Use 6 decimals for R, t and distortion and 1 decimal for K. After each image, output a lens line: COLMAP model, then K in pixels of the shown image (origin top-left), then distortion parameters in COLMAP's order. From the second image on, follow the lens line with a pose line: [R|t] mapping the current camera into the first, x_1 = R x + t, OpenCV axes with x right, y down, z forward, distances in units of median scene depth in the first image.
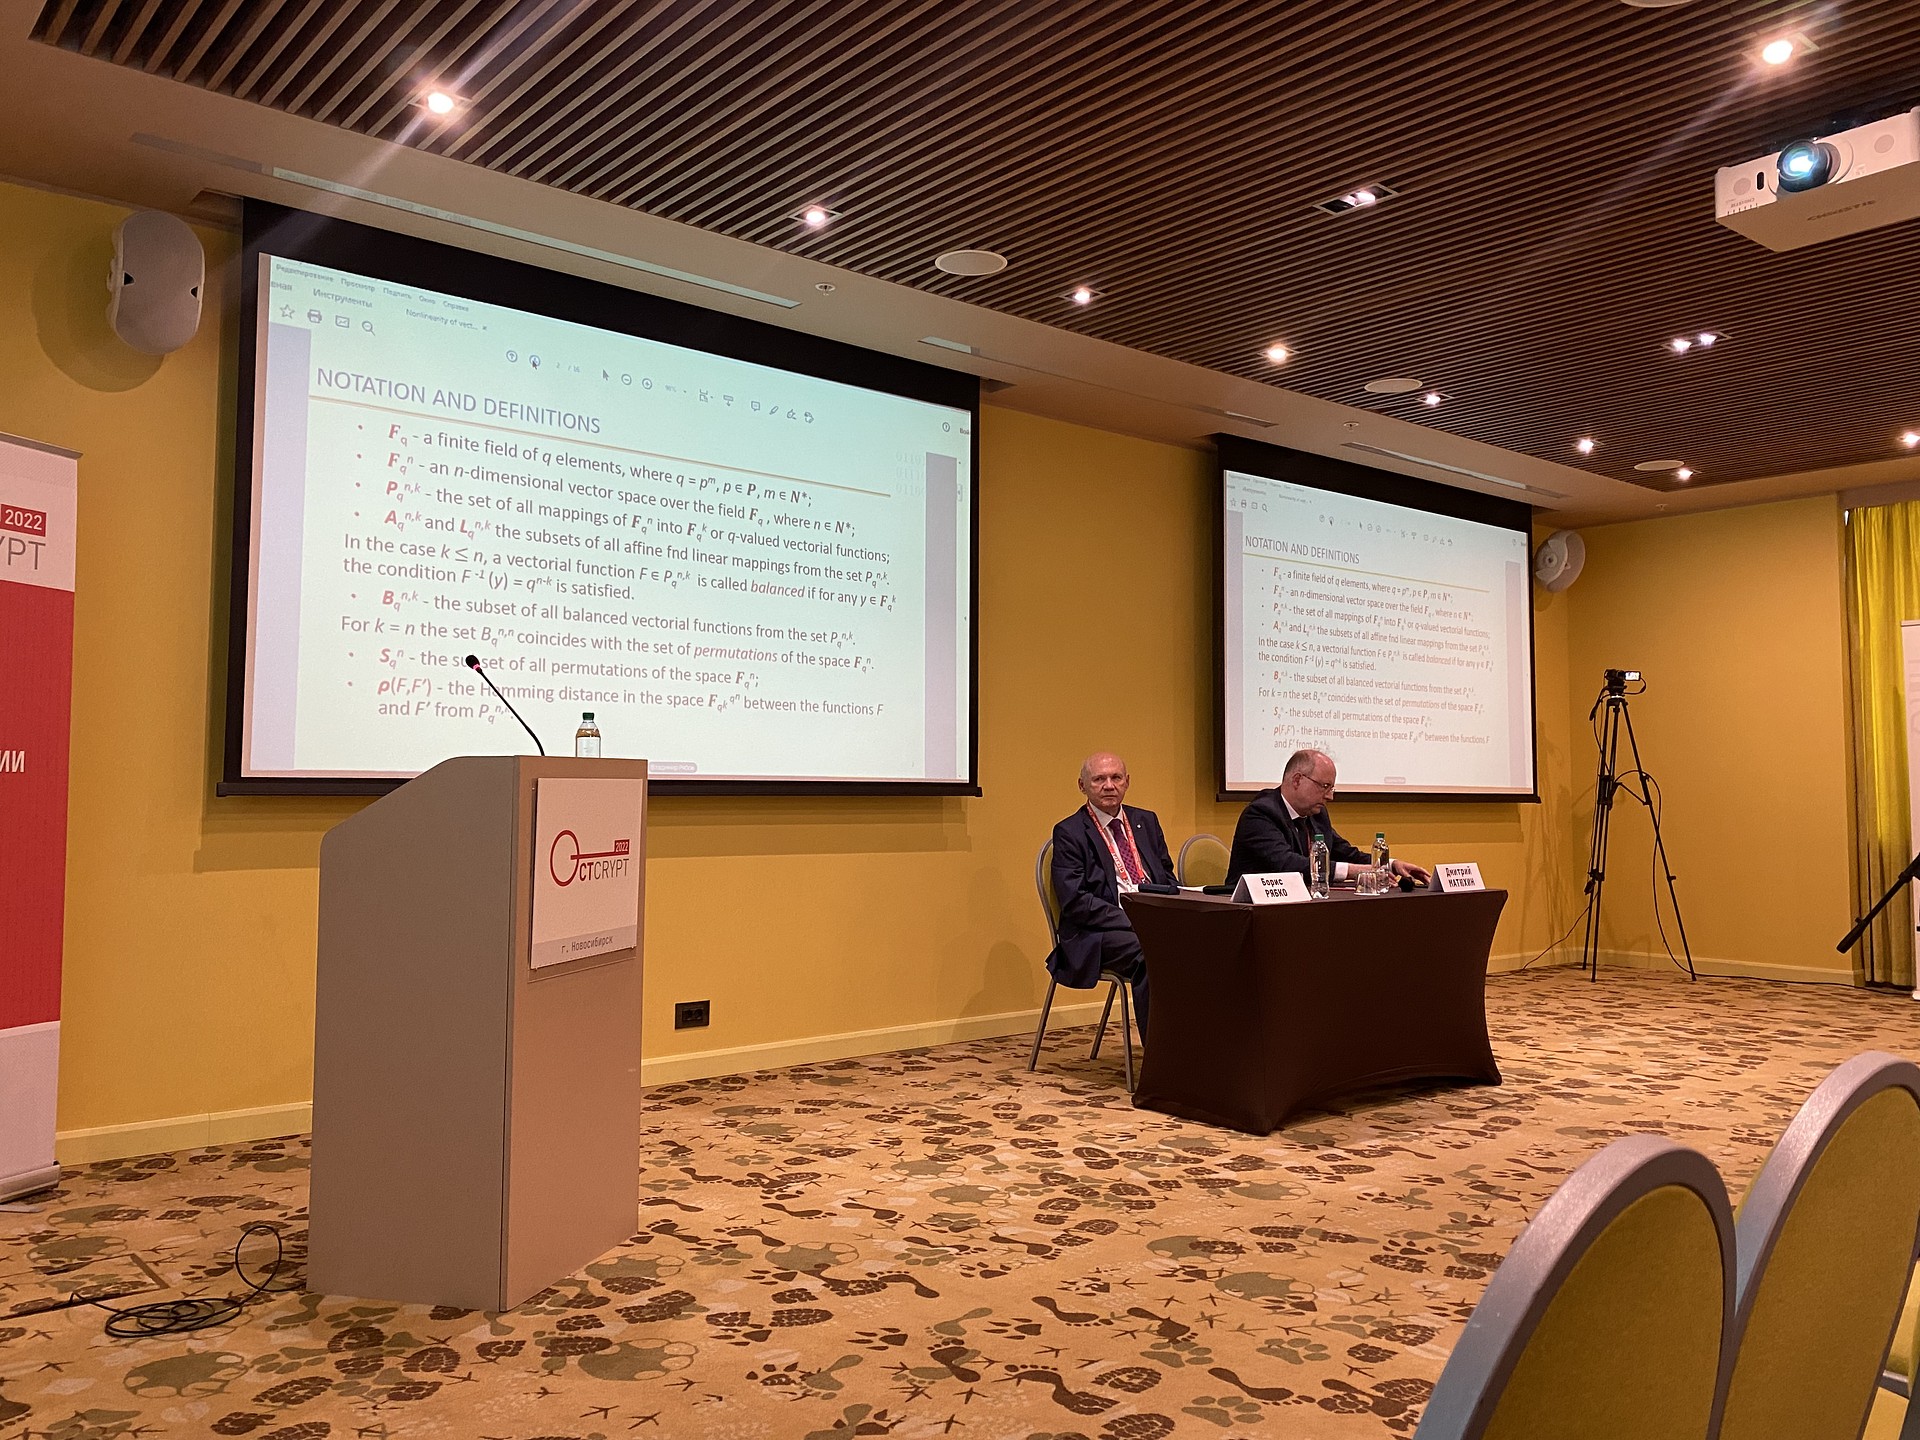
lens RADIAL K [[1515.3, 0, 955.0], [0, 1515.3, 699.5], [0, 0, 1]] dist [0.028186, -0.007338]
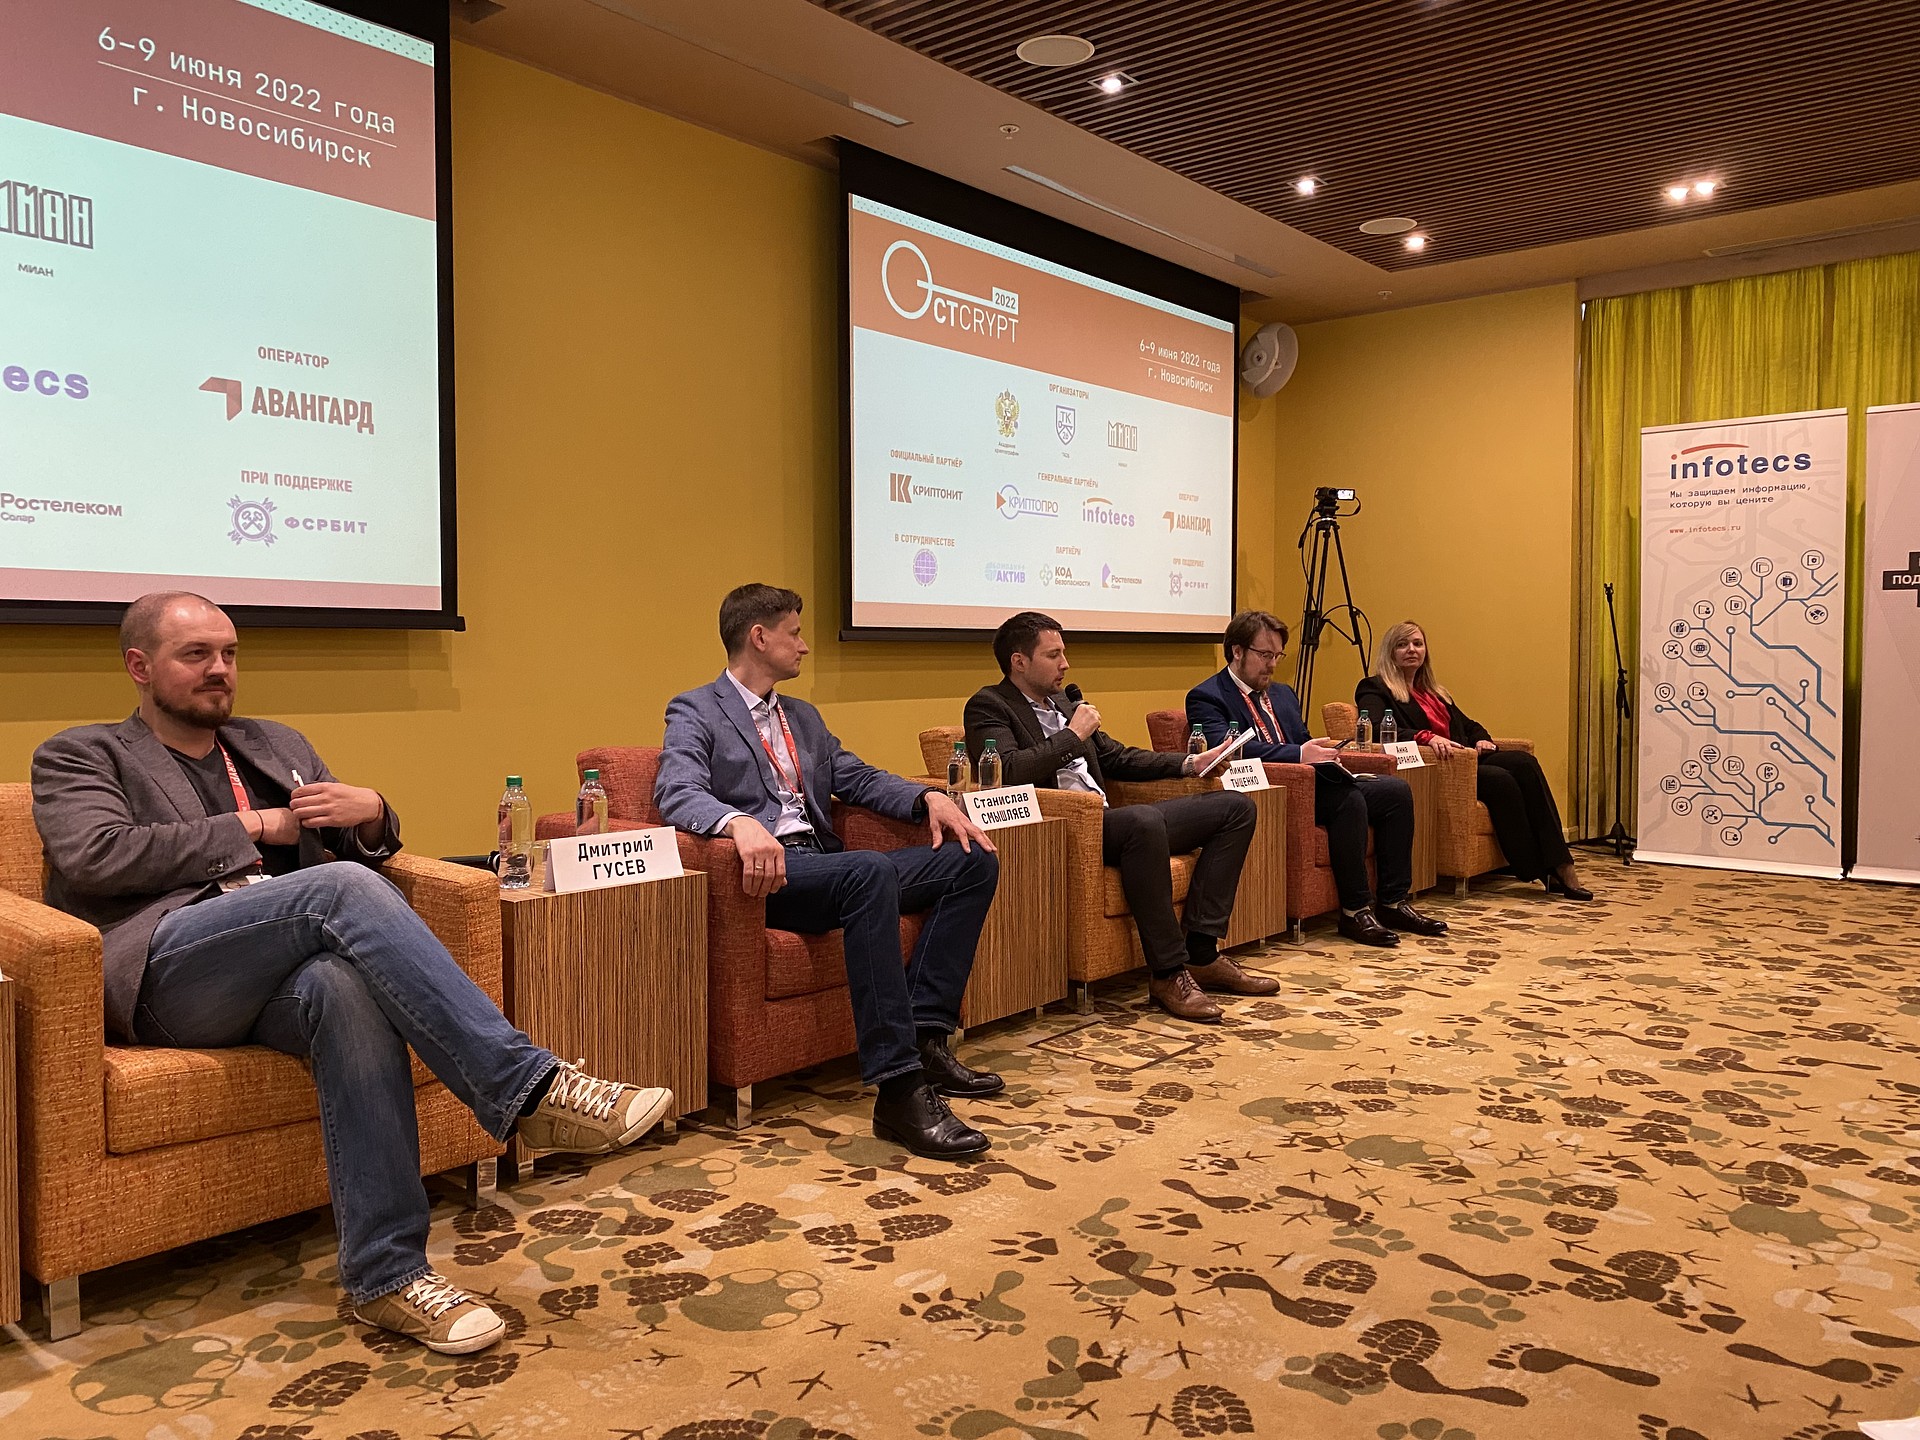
lens RADIAL K [[1465.6, 0, 967.2], [0, 1465.6, 709.8], [0, 0, 1]] dist [0.033040, -0.014301]
pose [[0.984148, -0.012674, 0.176898, 0.181899], [-0.005287, 0.994904, 0.100693, 0.047546], [-0.177272, -0.100032, 0.979065, 0.450641]]
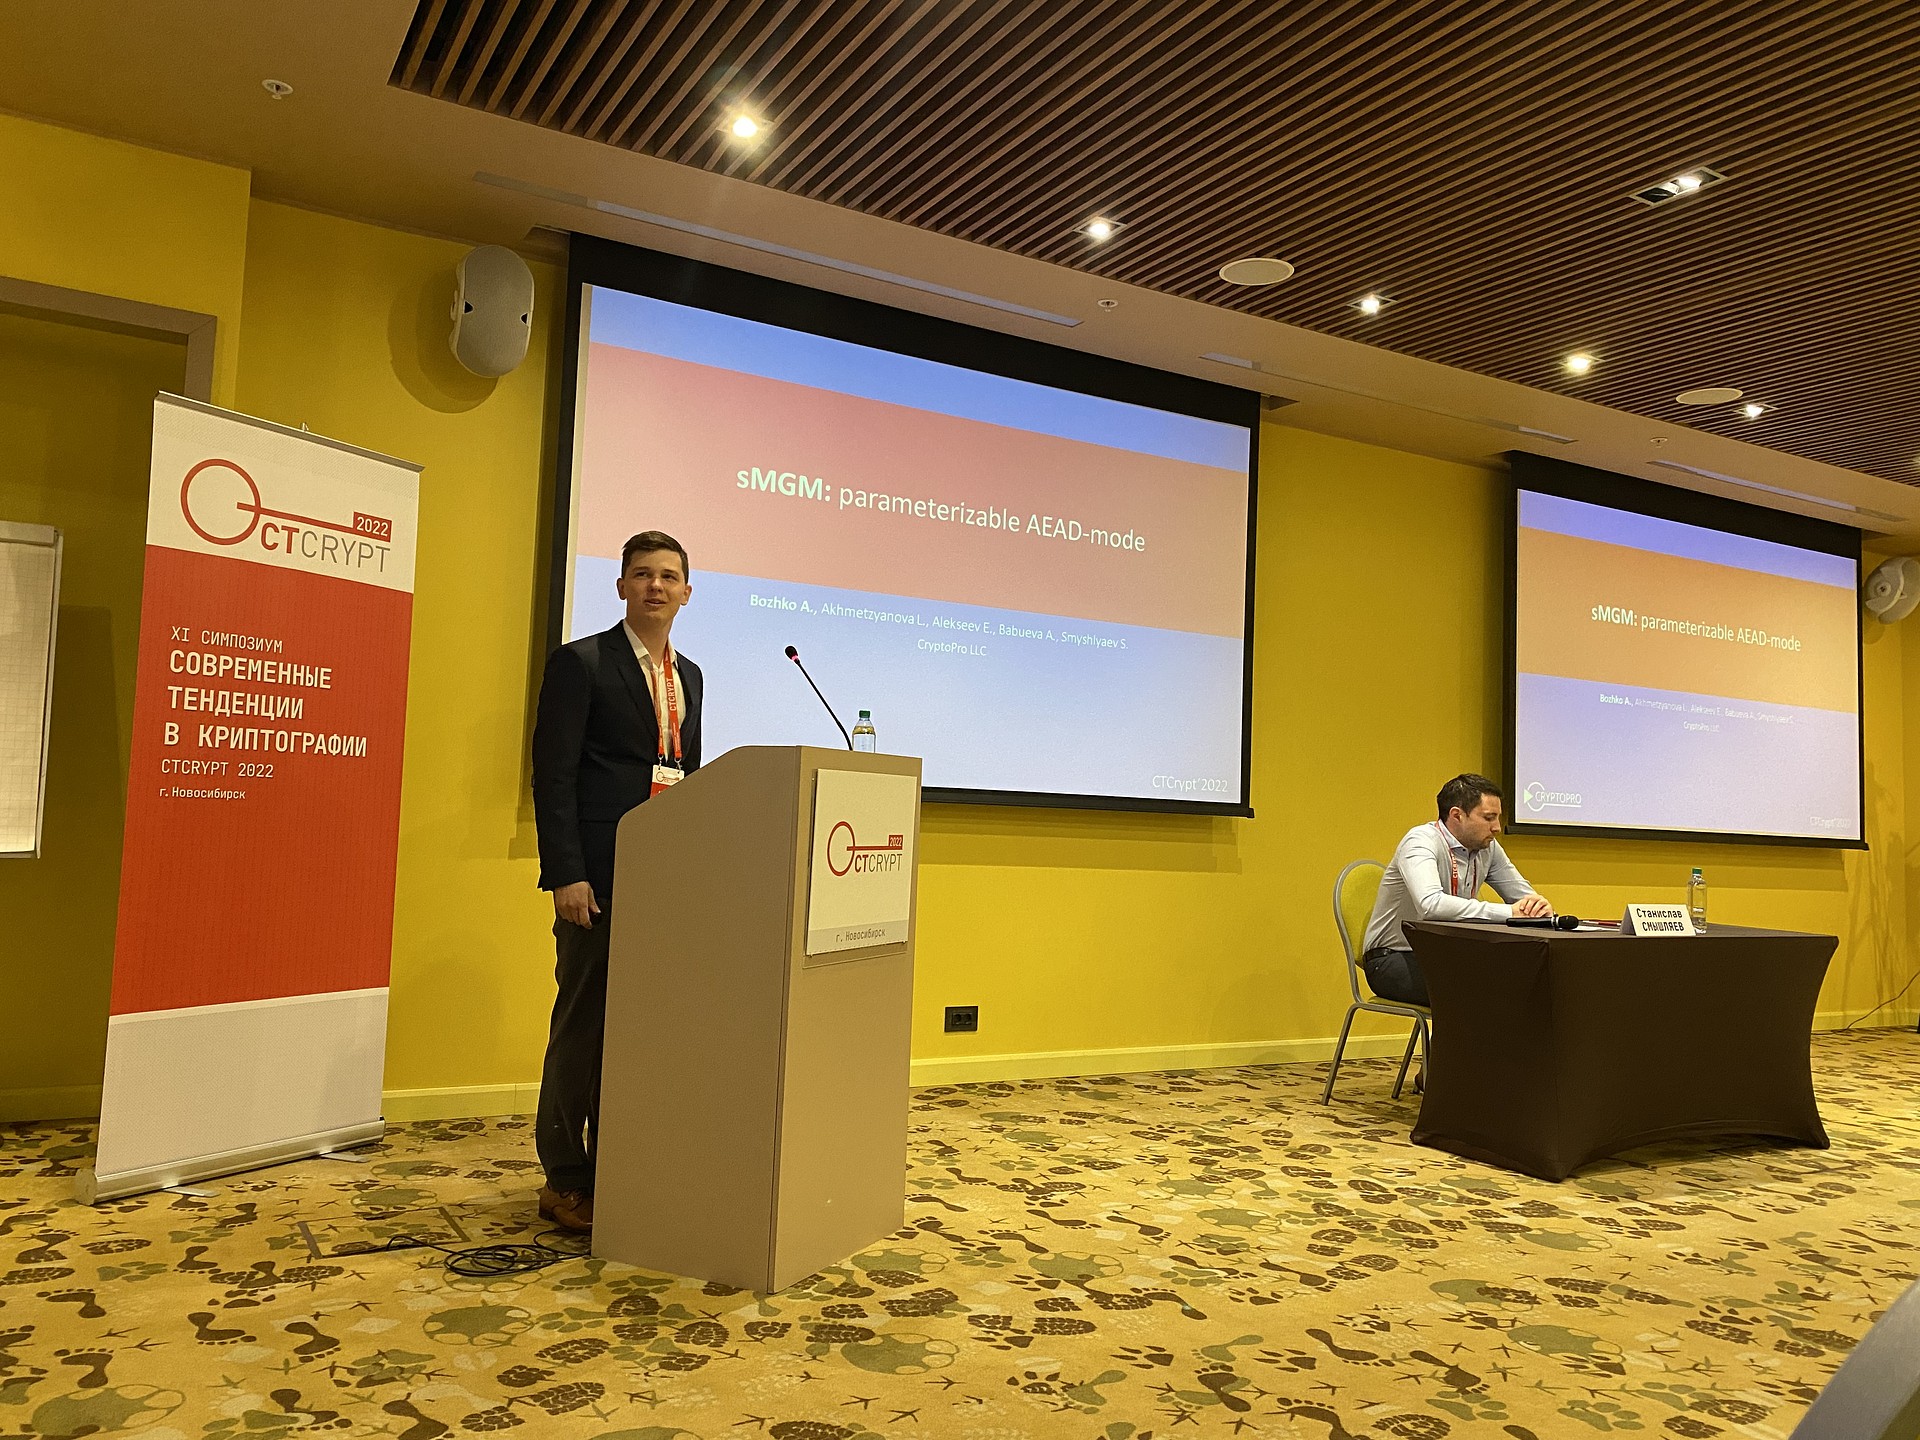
lens RADIAL K [[1465.6, 0, 968.8], [0, 1465.6, 703.3], [0, 0, 1]] dist [0.033040, -0.014301]
pose [[0.985037, 0.019555, -0.171233, -0.004903], [-0.023107, 0.999557, -0.018770, 0.017646], [0.170790, 0.022446, 0.985052, 0.034457]]
